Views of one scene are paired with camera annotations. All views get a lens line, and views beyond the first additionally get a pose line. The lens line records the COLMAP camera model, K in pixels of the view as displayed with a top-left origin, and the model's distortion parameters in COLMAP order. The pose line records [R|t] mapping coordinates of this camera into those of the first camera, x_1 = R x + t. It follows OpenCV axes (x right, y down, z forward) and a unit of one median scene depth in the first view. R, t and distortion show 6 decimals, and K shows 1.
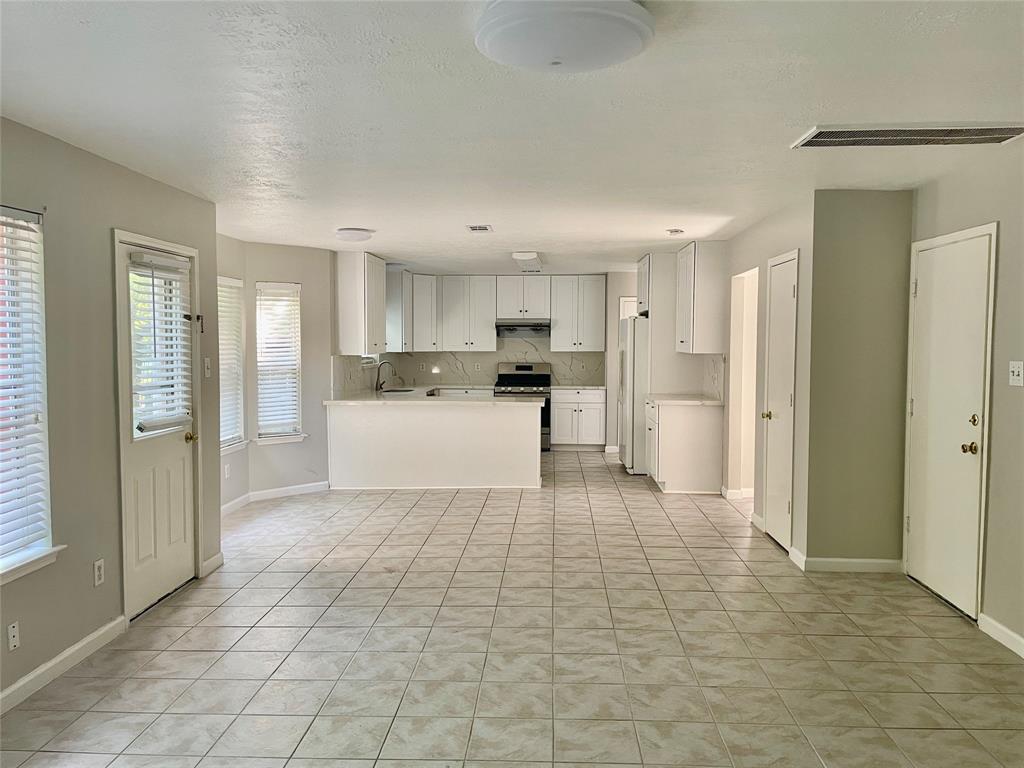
lens RADIAL K [[806.2, 0, 510.8], [0, 806.2, 386.8], [0, 0, 1]] dist [0.068742, -0.095960]
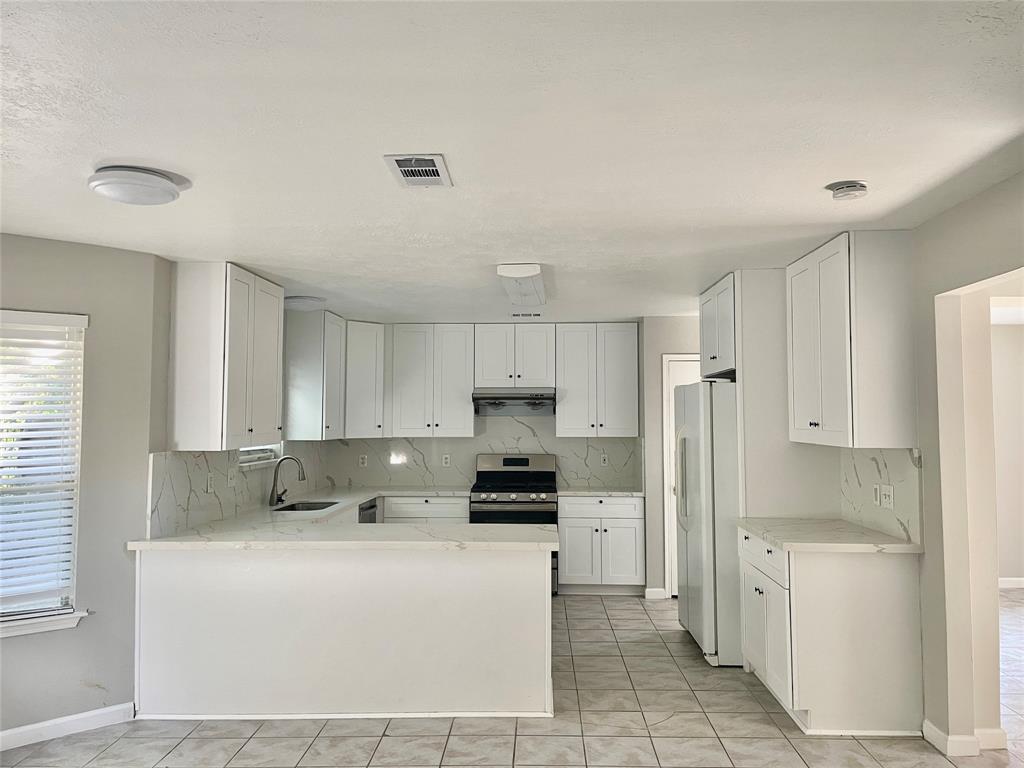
lens RADIAL K [[806.2, 0, 513.1], [0, 806.2, 373.5], [0, 0, 1]] dist [0.068742, -0.095960]
pose [[0.999832, -0.001558, 0.018253, 0.002645], [0.003596, 0.993685, -0.112144, -0.026214], [-0.017963, 0.112191, 0.993524, 0.410988]]
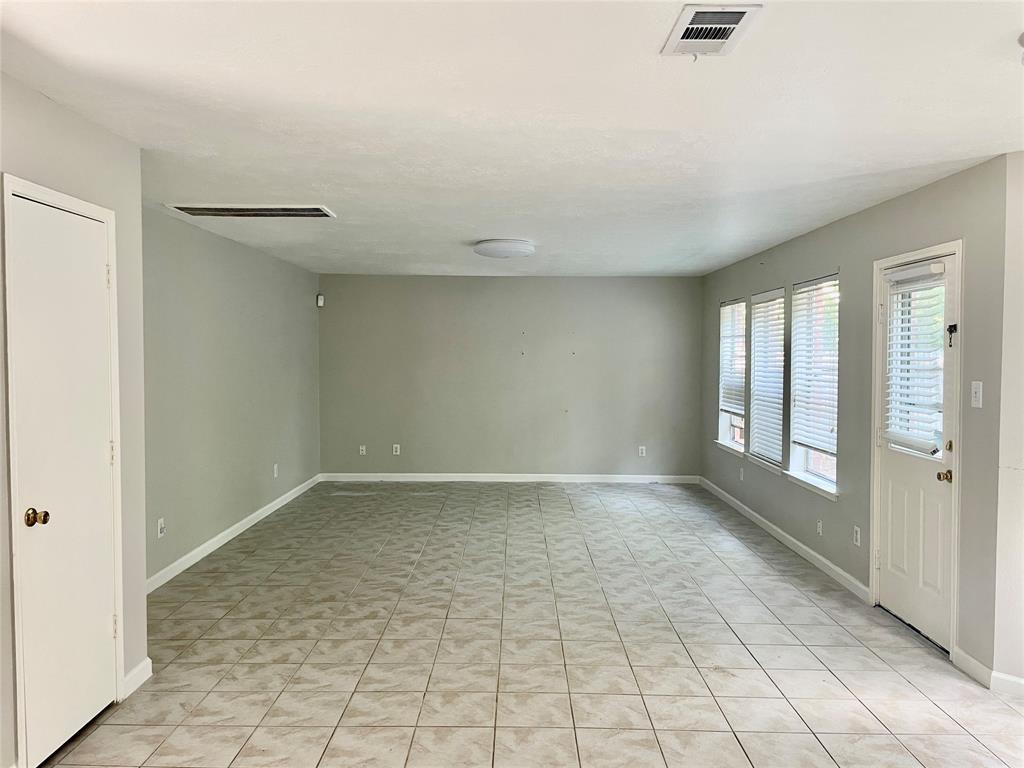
lens RADIAL K [[806.2, 0, 511.1], [0, 806.2, 382.9], [0, 0, 1]] dist [0.068742, -0.095960]
pose [[-0.998942, -0.000619, -0.045987, 0.053967], [-0.005051, 0.995338, 0.096315, -0.072926], [0.045713, 0.096445, -0.994288, 1.221514]]
